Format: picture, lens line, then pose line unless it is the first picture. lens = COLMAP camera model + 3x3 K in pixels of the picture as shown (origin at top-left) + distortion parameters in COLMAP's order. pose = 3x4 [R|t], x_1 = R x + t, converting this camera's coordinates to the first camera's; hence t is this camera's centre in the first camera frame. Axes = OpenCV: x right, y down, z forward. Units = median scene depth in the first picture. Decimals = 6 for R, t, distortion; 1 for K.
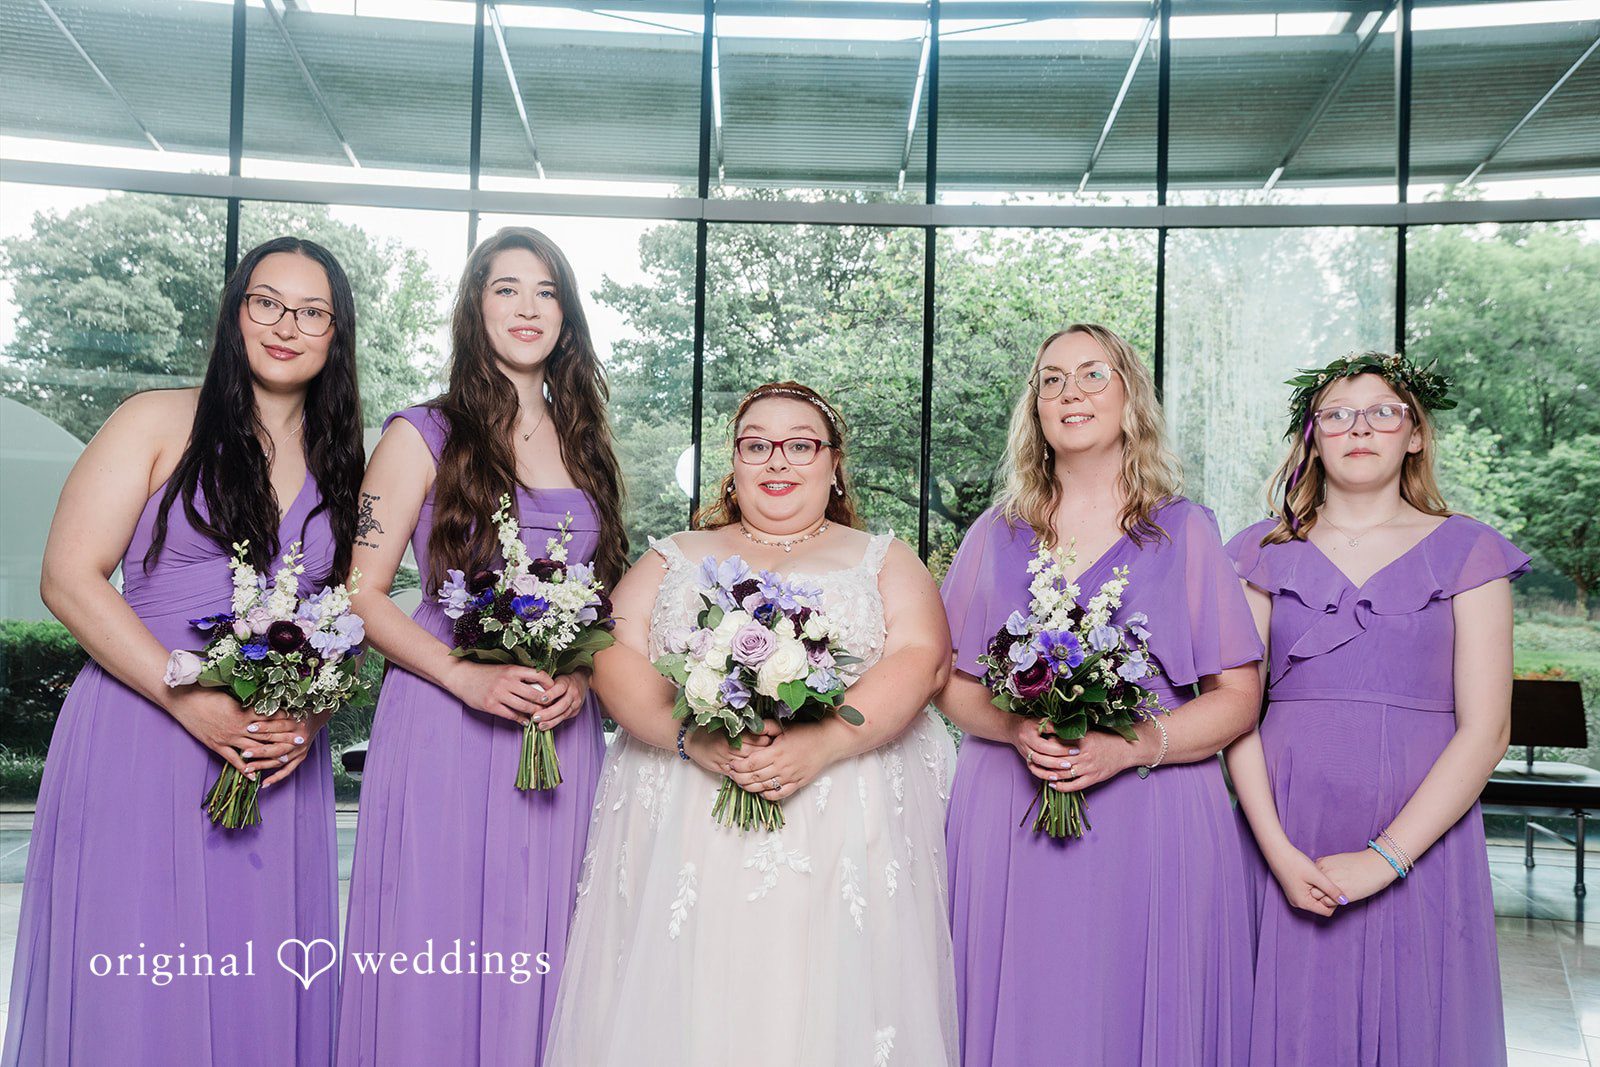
lens RADIAL K [[1352.2, 0, 779.8], [0, 1352.2, 538.6], [0, 0, 1]] dist [0.009171, 0.030285]
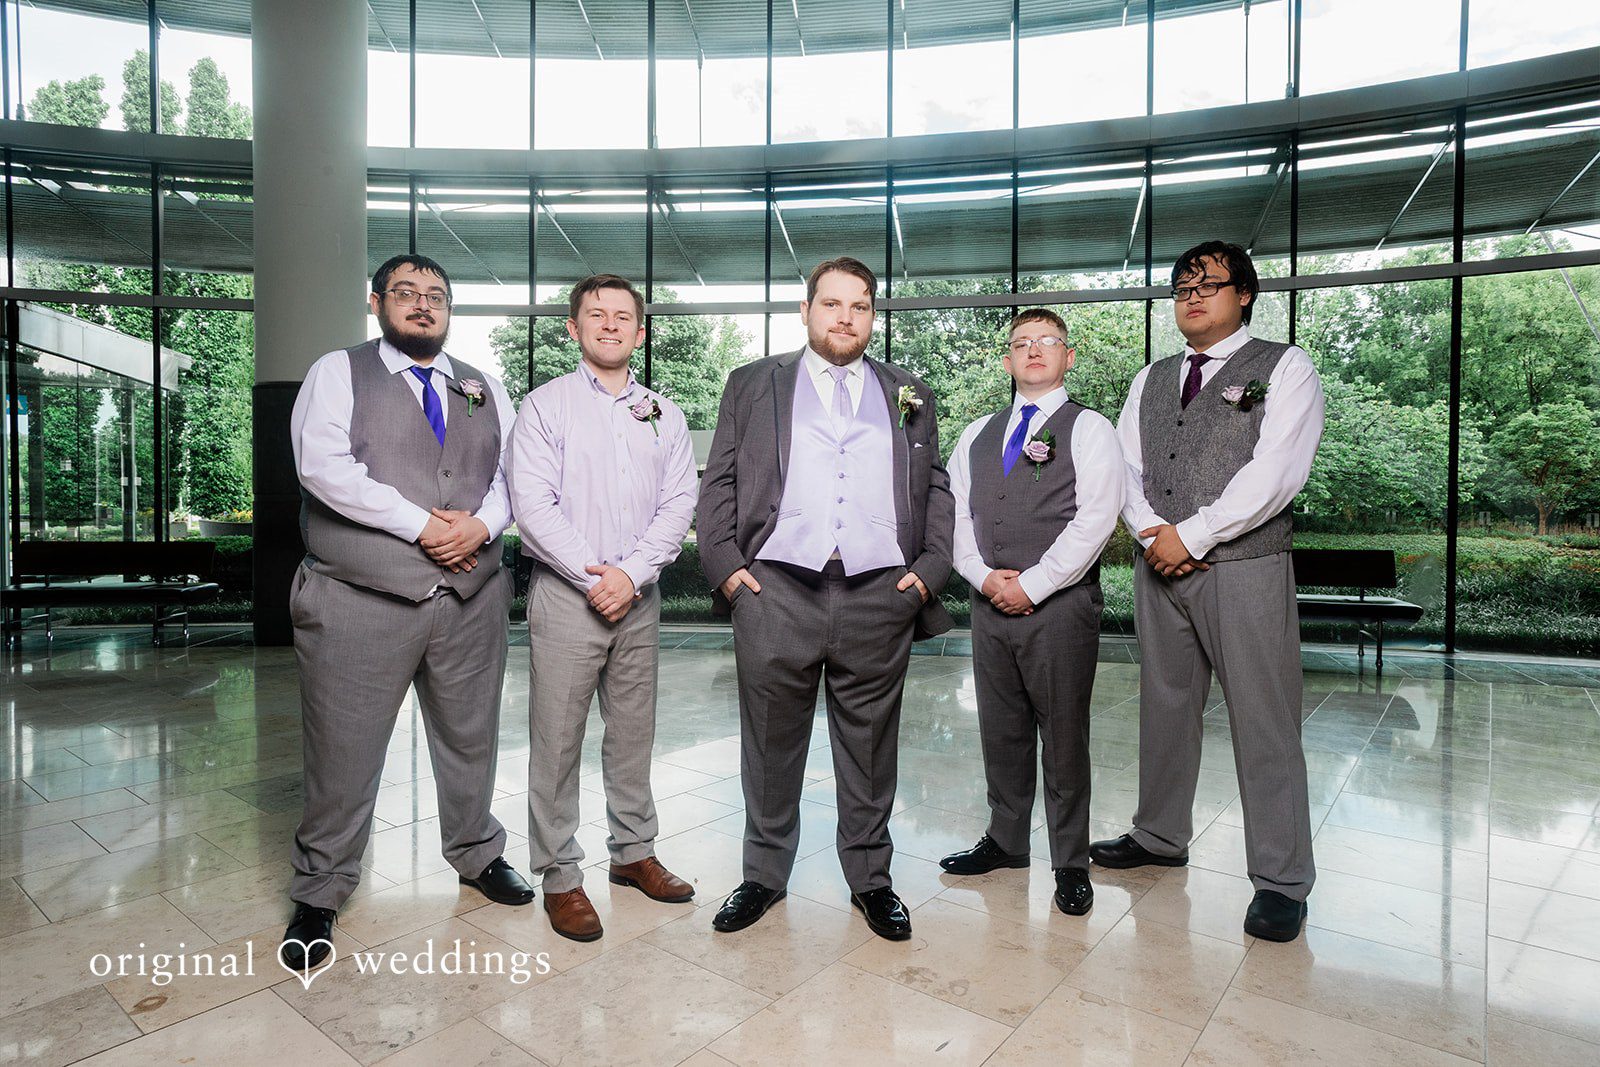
lens RADIAL K [[1182.6, 0, 790.2], [0, 1182.6, 540.3], [0, 0, 1]] dist [-0.041997, 0.065974]
pose [[0.978655, -0.018661, -0.204660, 0.080759], [0.022421, 0.999619, 0.016069, 0.028919], [0.204282, -0.020314, 0.978701, -0.354884]]
